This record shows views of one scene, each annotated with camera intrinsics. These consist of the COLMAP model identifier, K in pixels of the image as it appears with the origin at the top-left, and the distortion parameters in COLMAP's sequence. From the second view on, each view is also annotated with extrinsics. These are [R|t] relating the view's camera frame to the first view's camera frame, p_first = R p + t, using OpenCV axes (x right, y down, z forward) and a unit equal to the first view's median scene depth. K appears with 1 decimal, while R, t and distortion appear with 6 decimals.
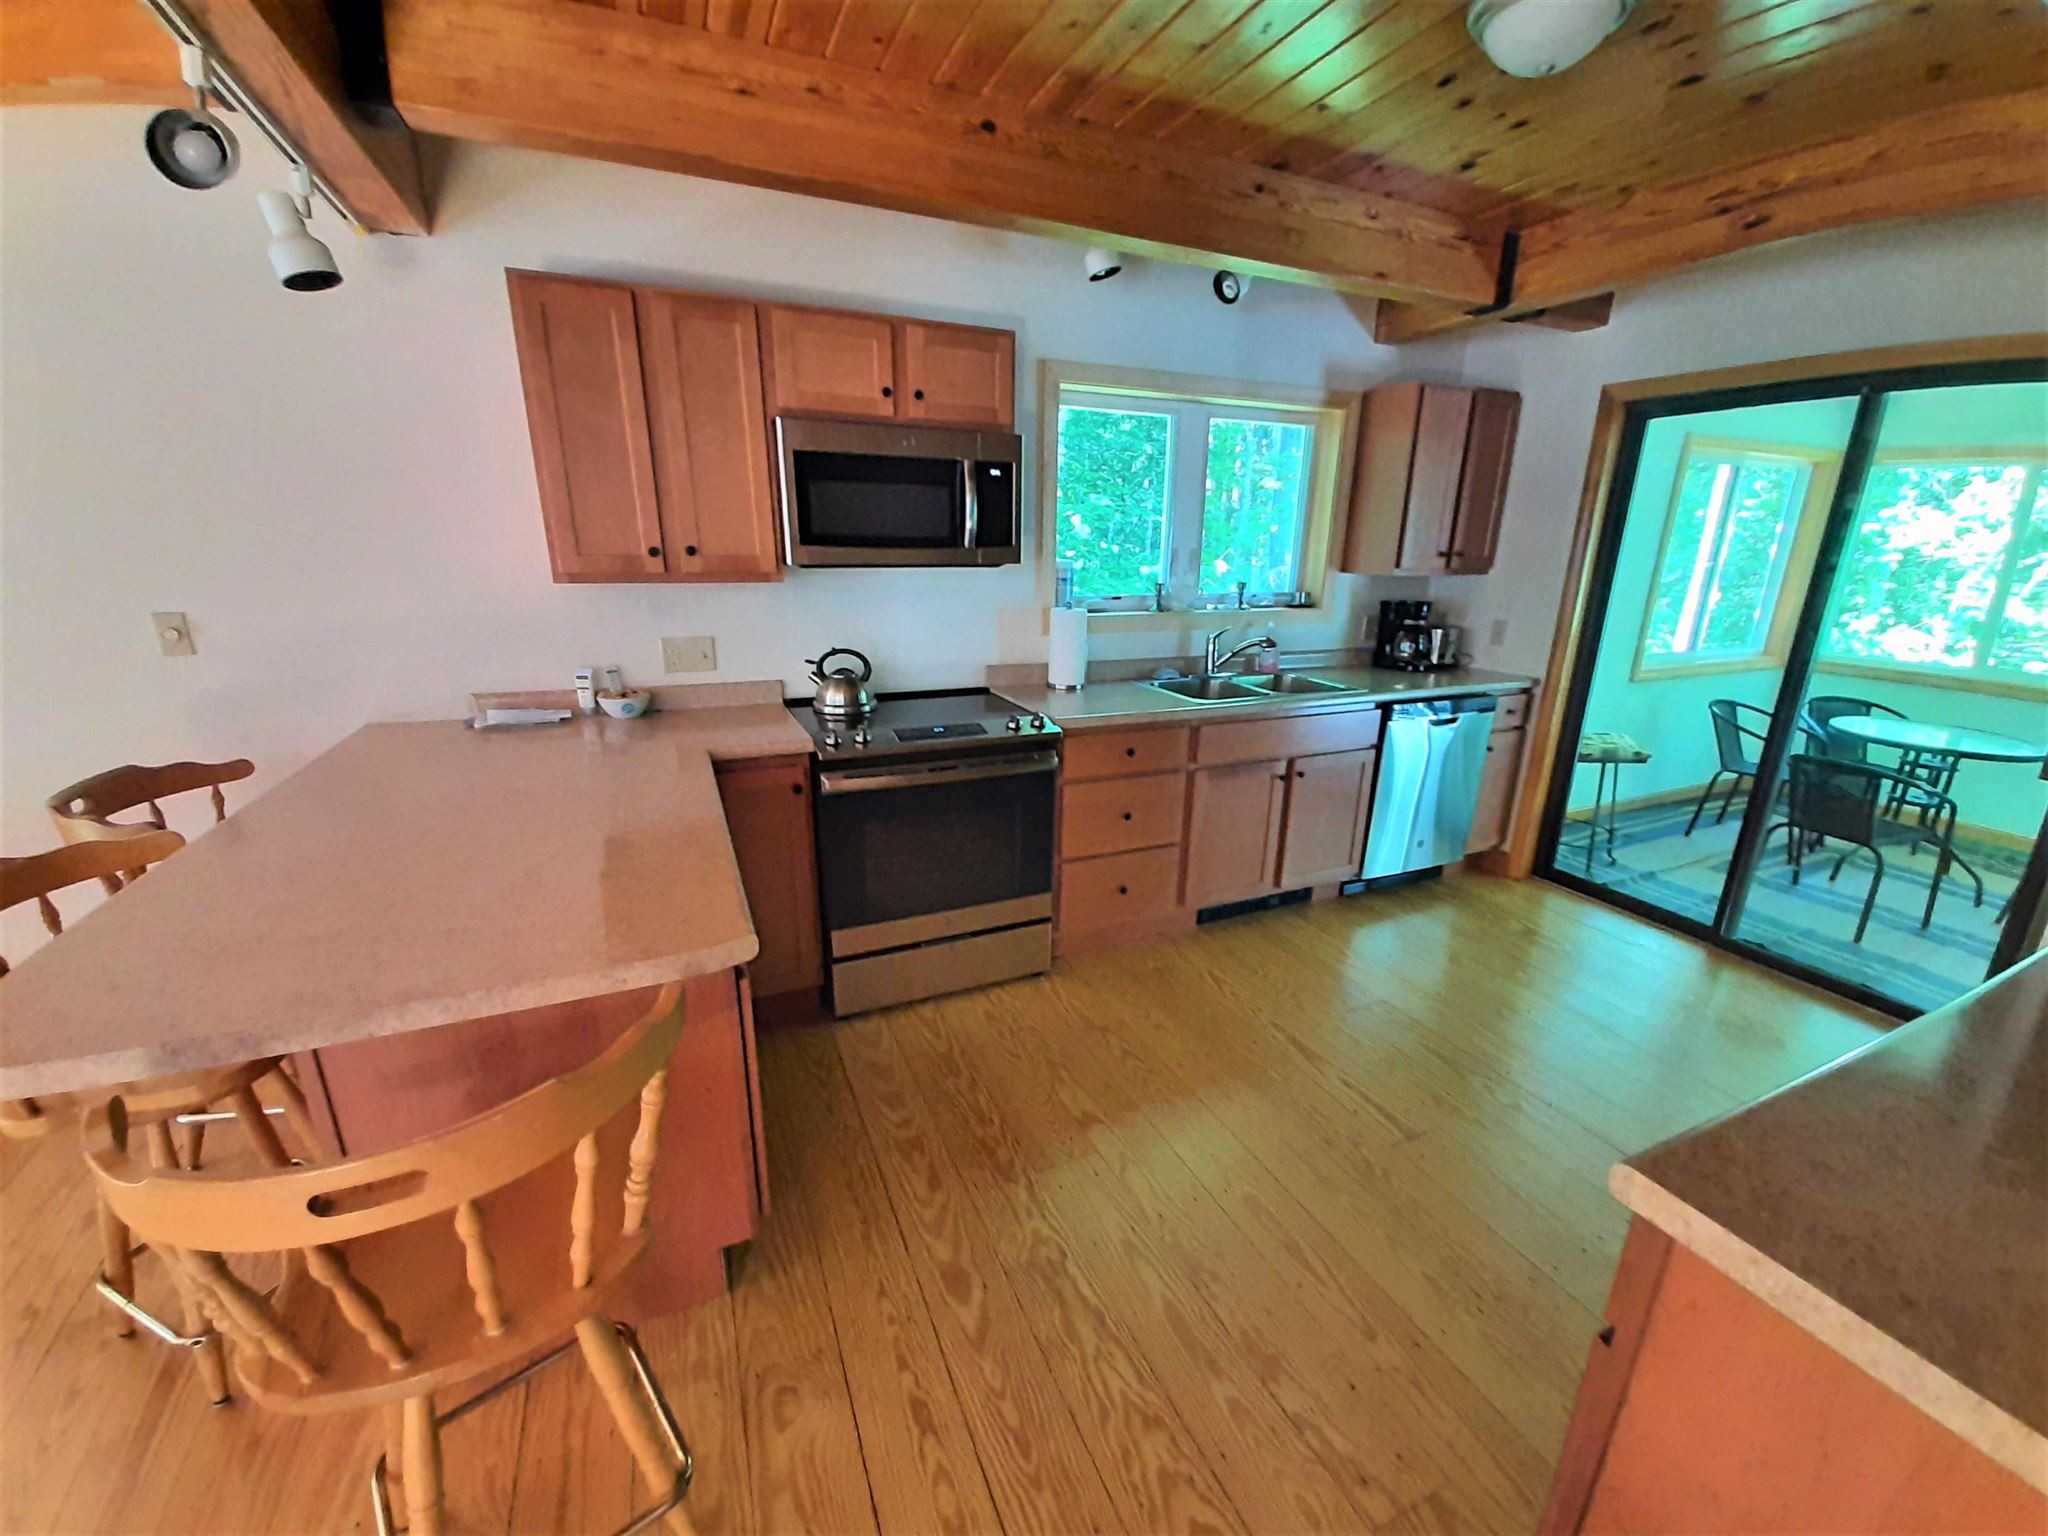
lens RADIAL K [[816.9, 0, 1030.7], [0, 816.9, 770.3], [0, 0, 1]] dist [-0.012747, -0.000375]
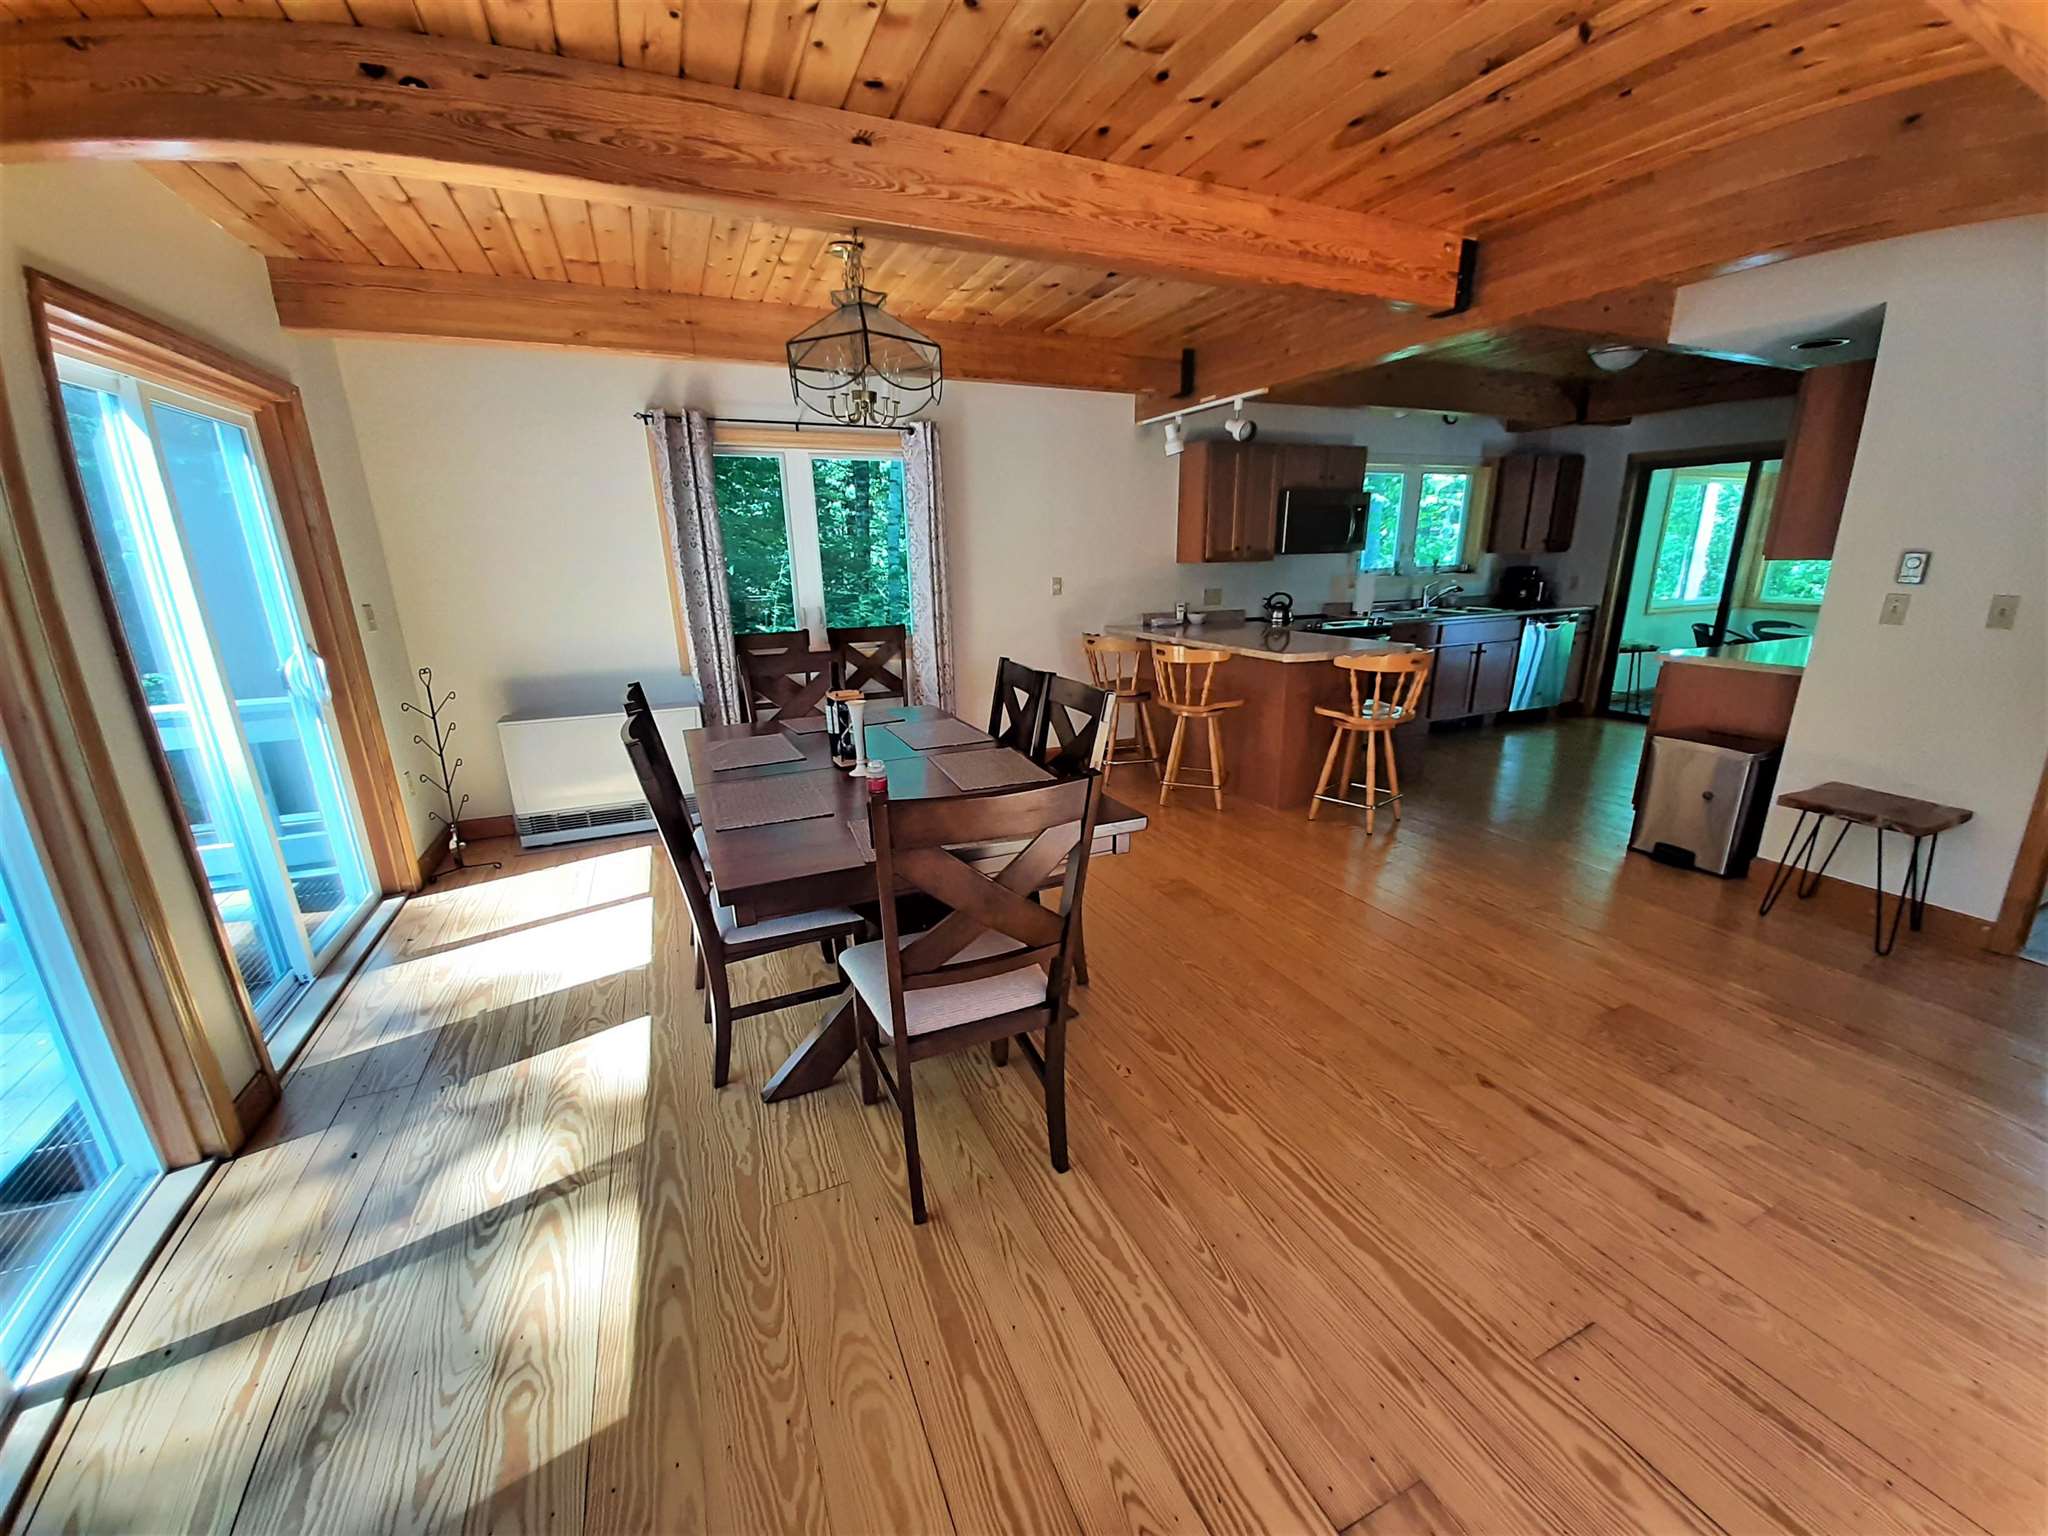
lens RADIAL K [[816.9, 0, 1023.6], [0, 816.9, 775.1], [0, 0, 1]] dist [-0.012747, -0.000375]
pose [[0.999467, -0.028504, -0.015887, -0.700912], [0.028462, 0.999591, -0.002822, 0.252712], [0.015961, 0.002368, 0.999870, -0.919630]]
